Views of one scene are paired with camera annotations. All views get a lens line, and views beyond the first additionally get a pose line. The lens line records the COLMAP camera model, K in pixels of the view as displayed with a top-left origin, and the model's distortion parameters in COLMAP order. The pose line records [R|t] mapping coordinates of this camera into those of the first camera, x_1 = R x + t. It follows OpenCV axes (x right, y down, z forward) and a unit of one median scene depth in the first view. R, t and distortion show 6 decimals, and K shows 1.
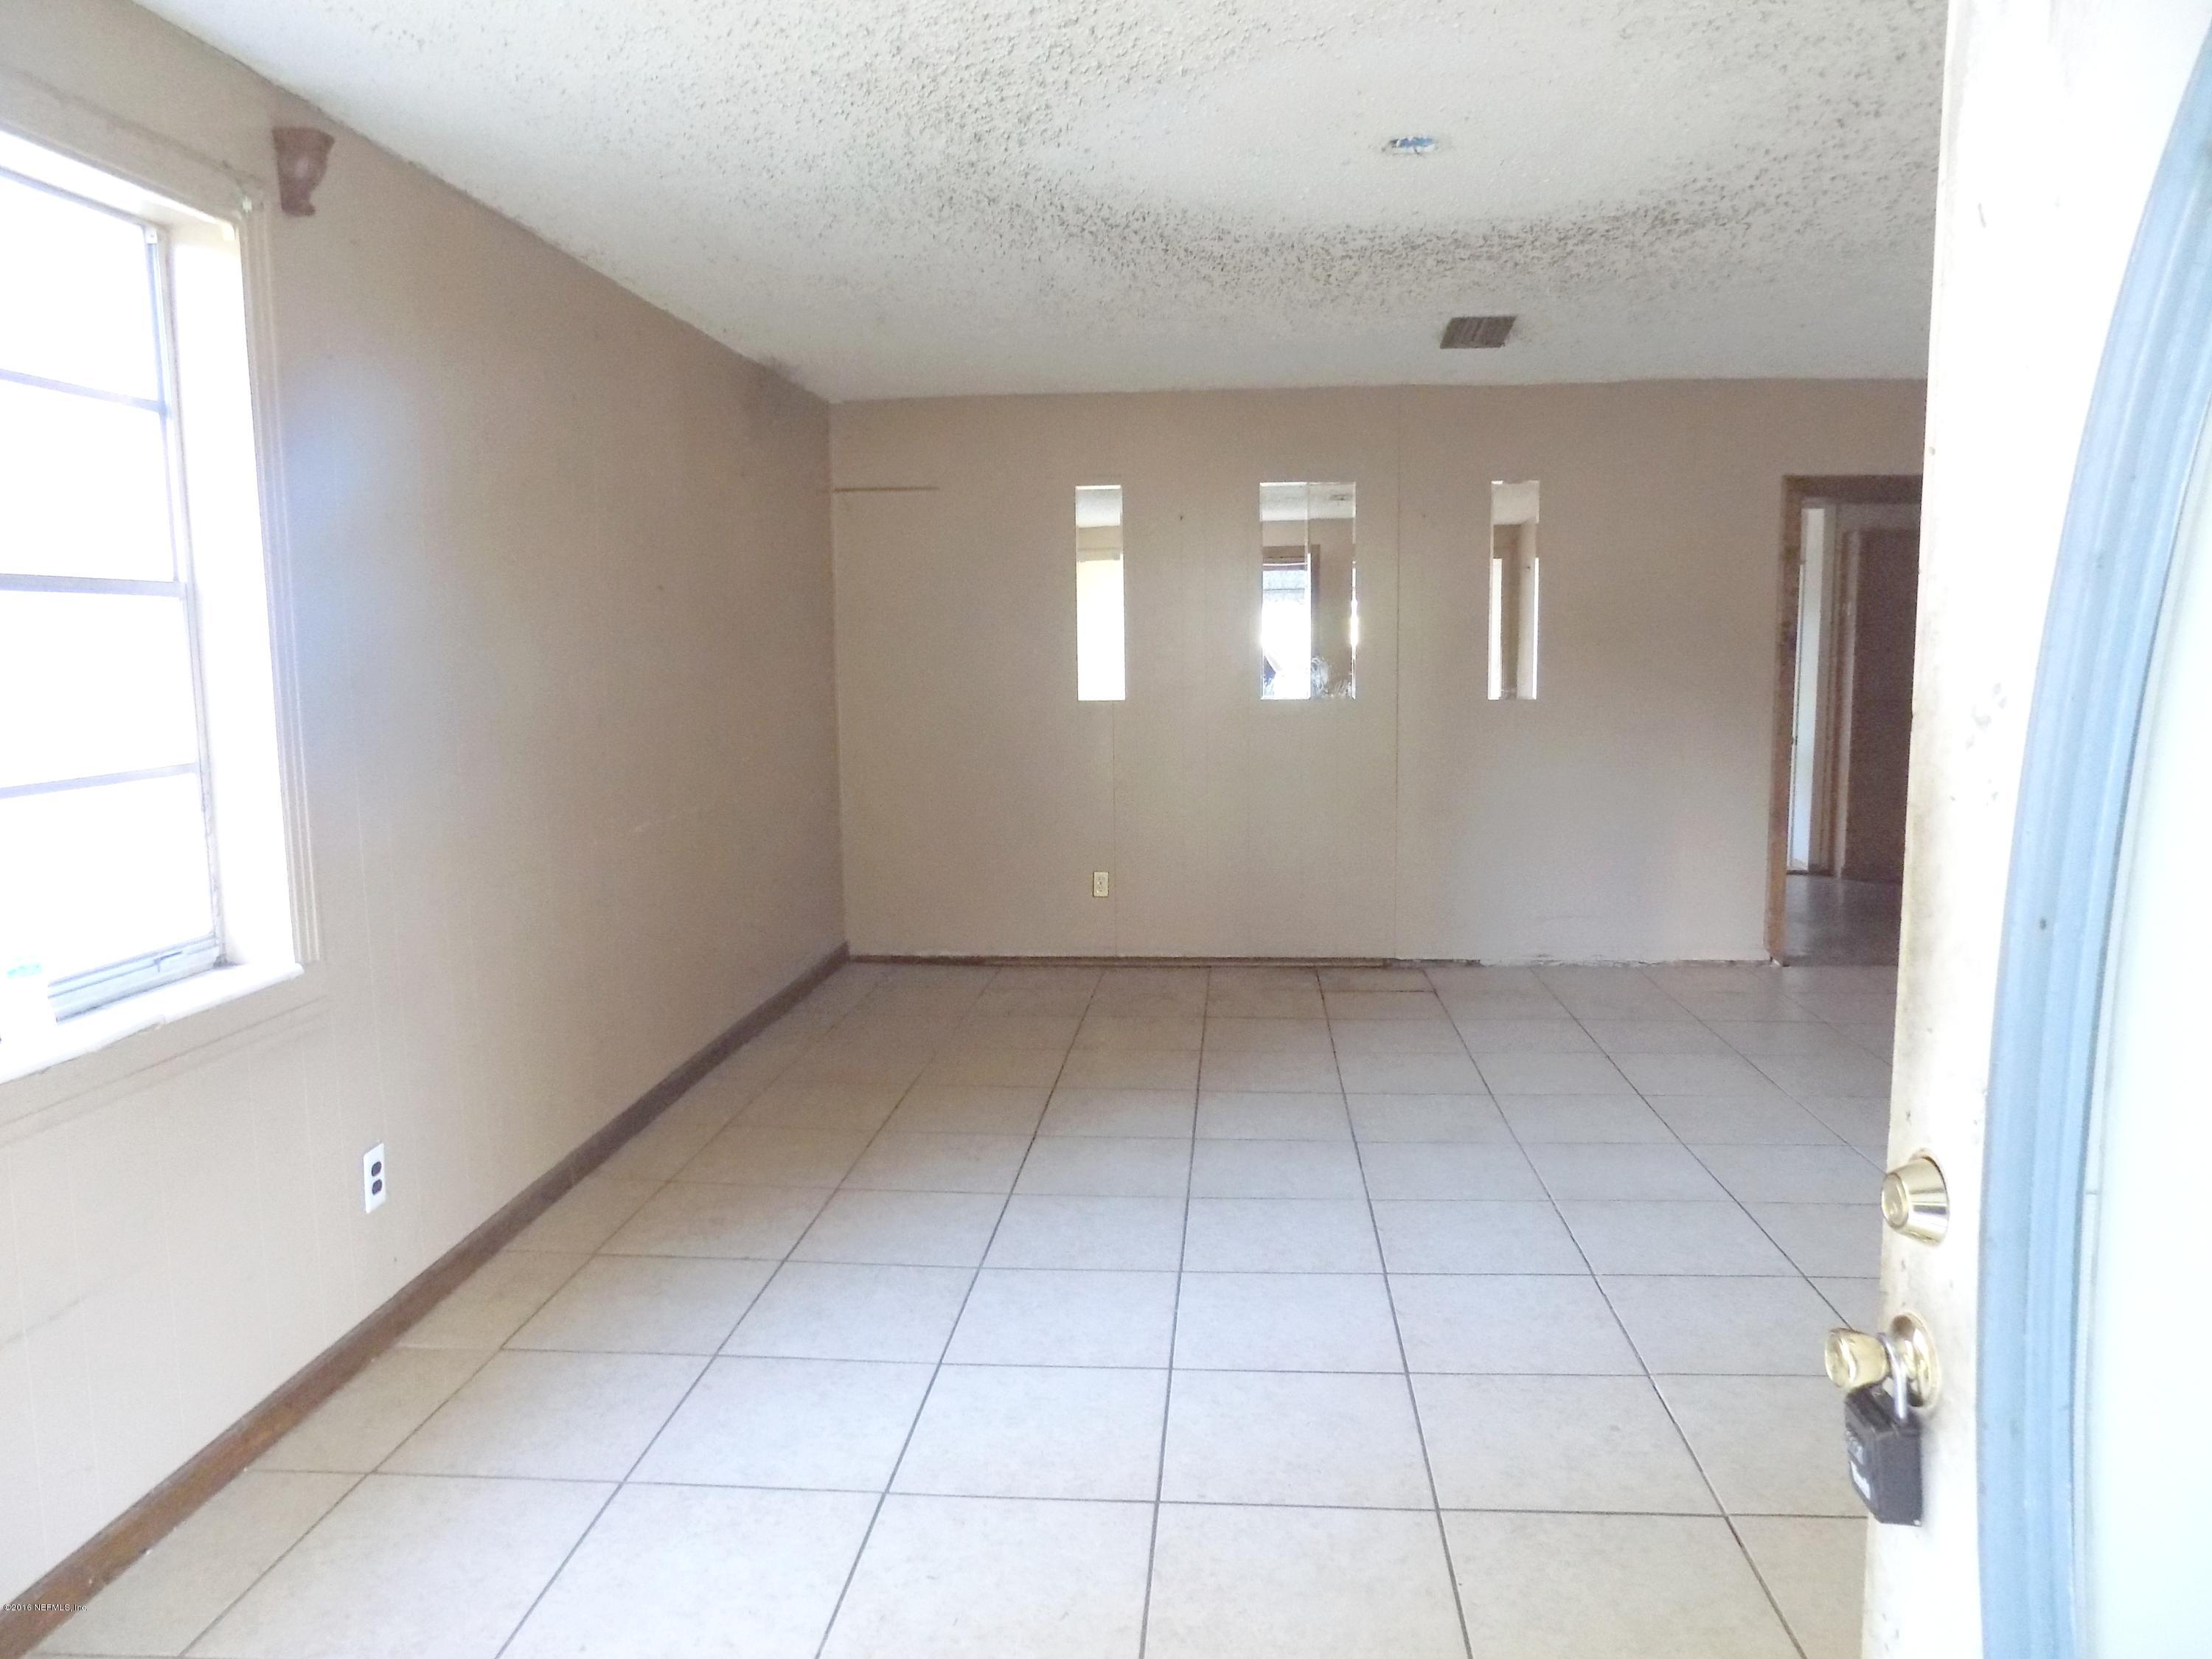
lens RADIAL K [[1468.9, 0, 1115.1], [0, 1468.9, 865.3], [0, 0, 1]] dist [0.002011, 0.001108]
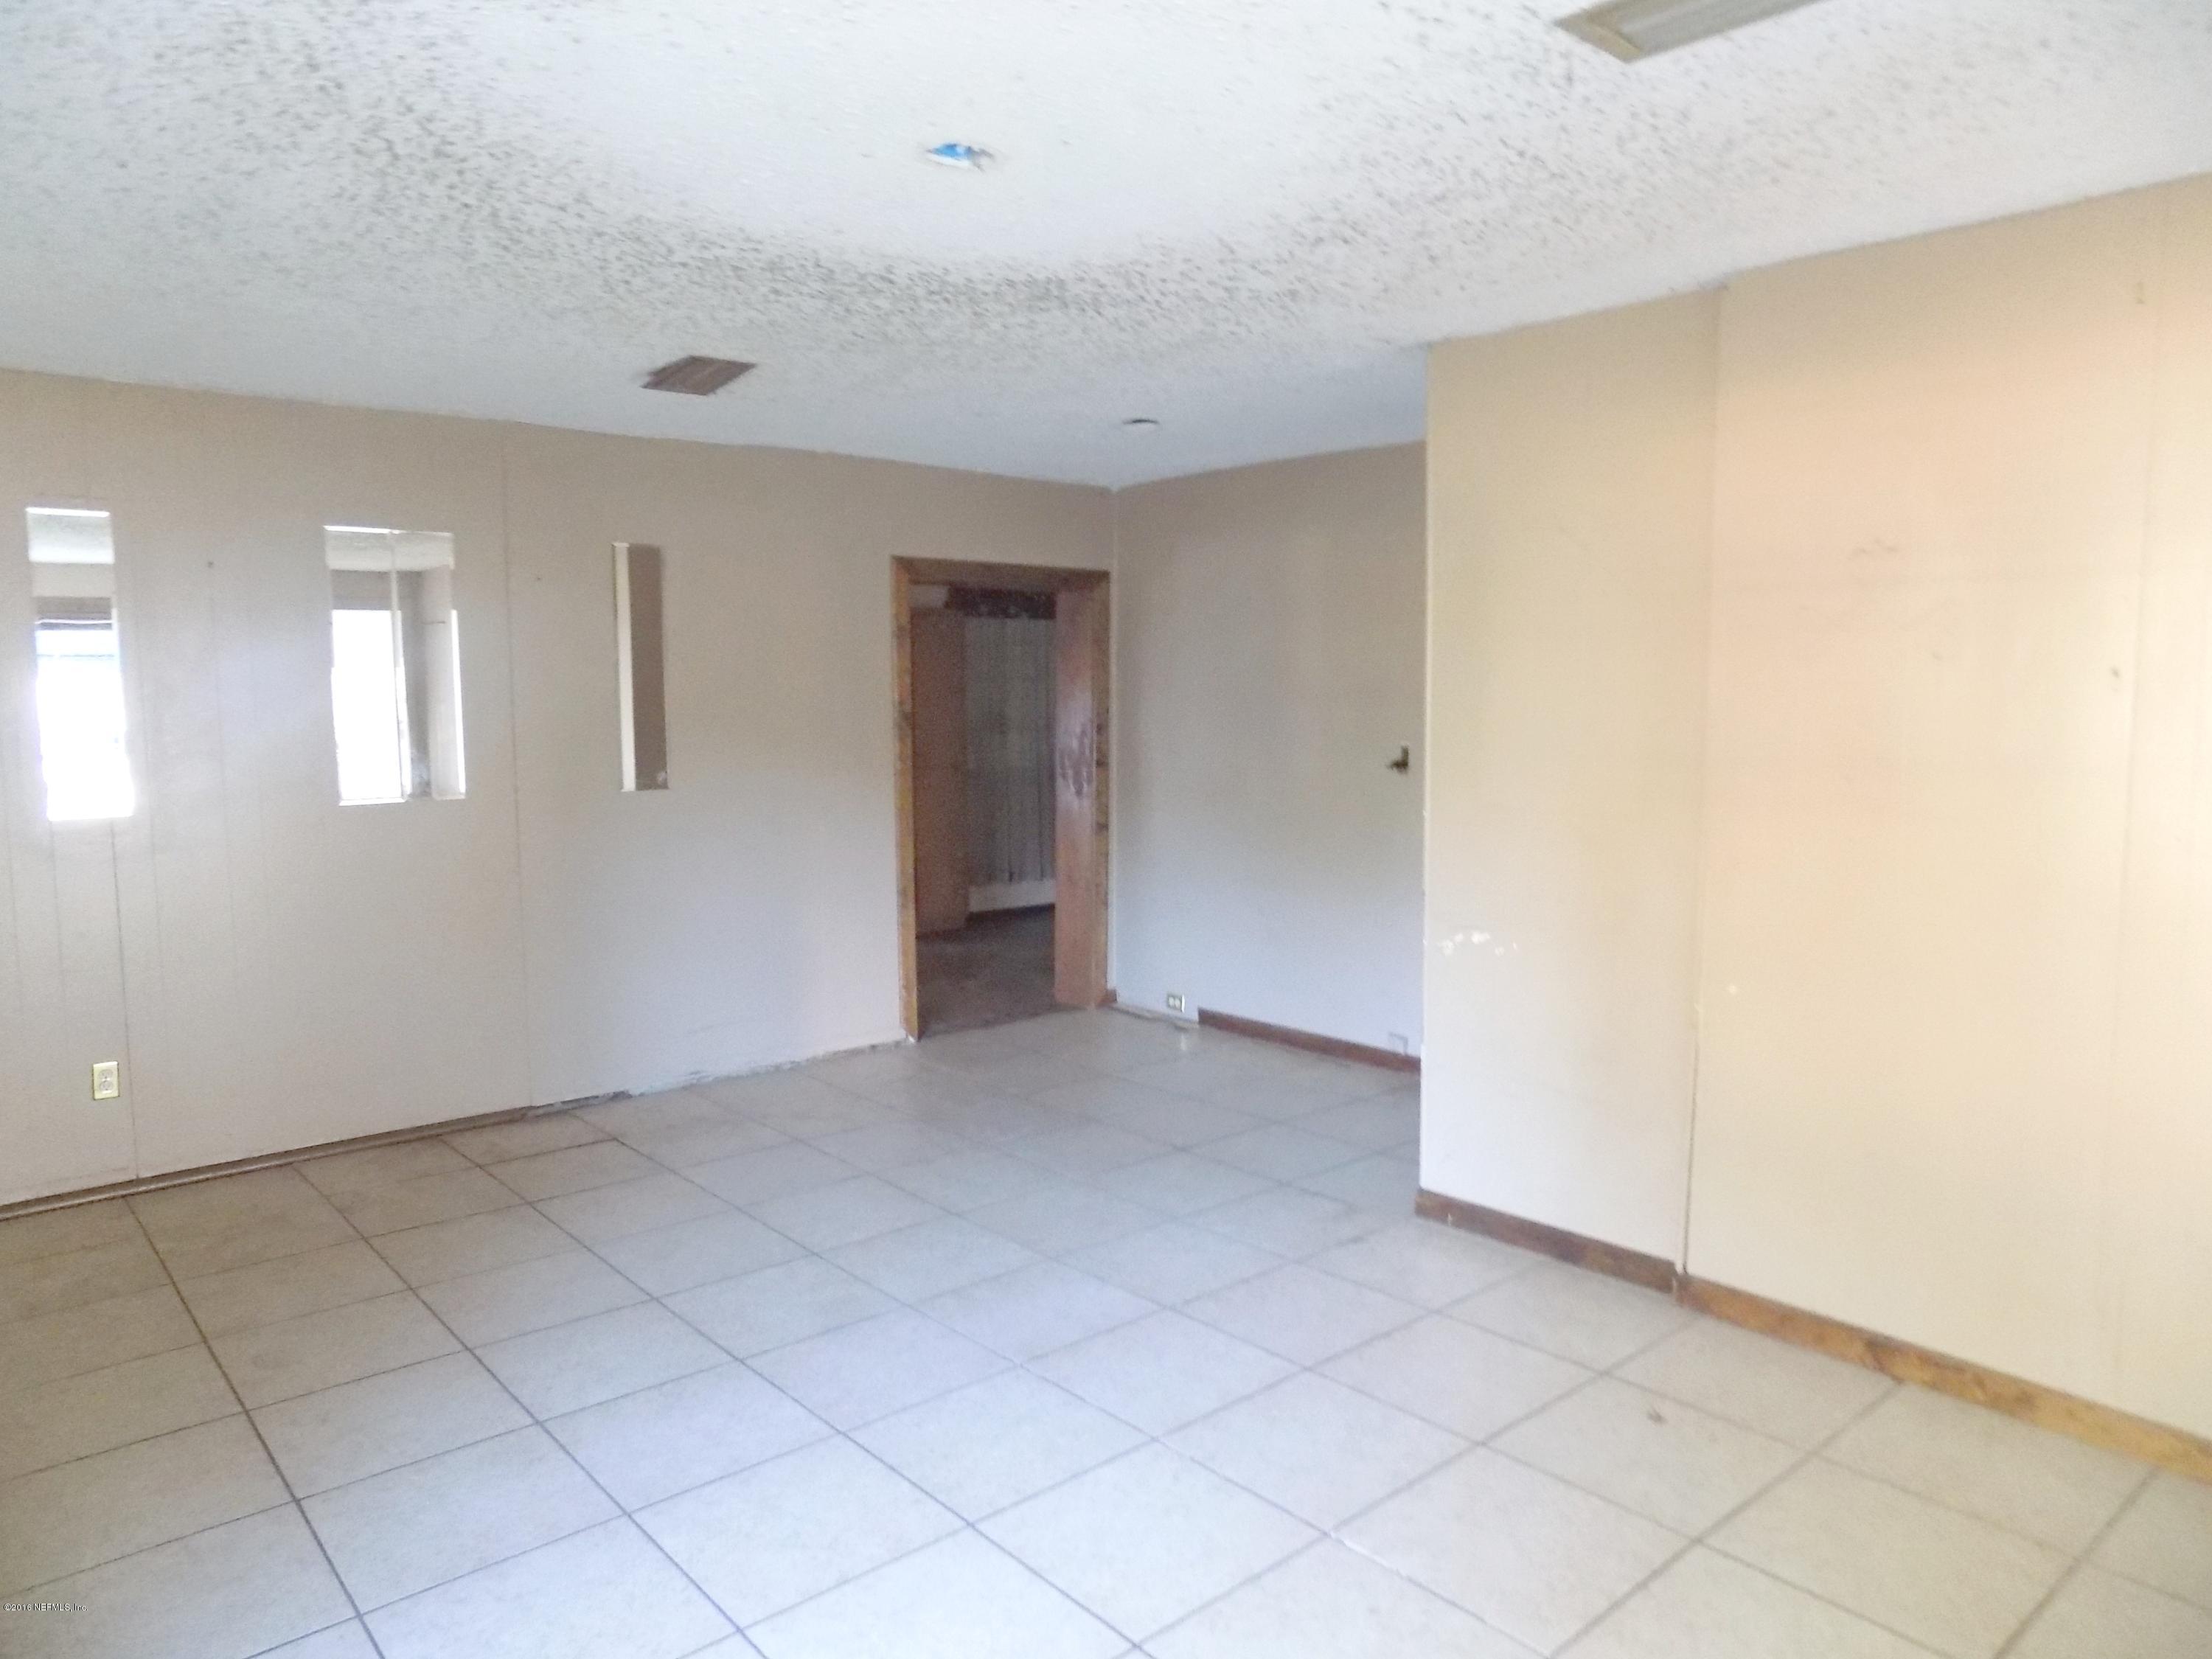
lens RADIAL K [[1489.7, 0, 1122.8], [0, 1489.7, 828.4], [0, 0, 1]] dist [-0.093000, 0.091780]
pose [[0.701485, -0.060572, 0.710106, -0.162448], [0.110192, 0.993618, -0.024099, -0.038017], [-0.704114, 0.095153, 0.703683, 0.182451]]
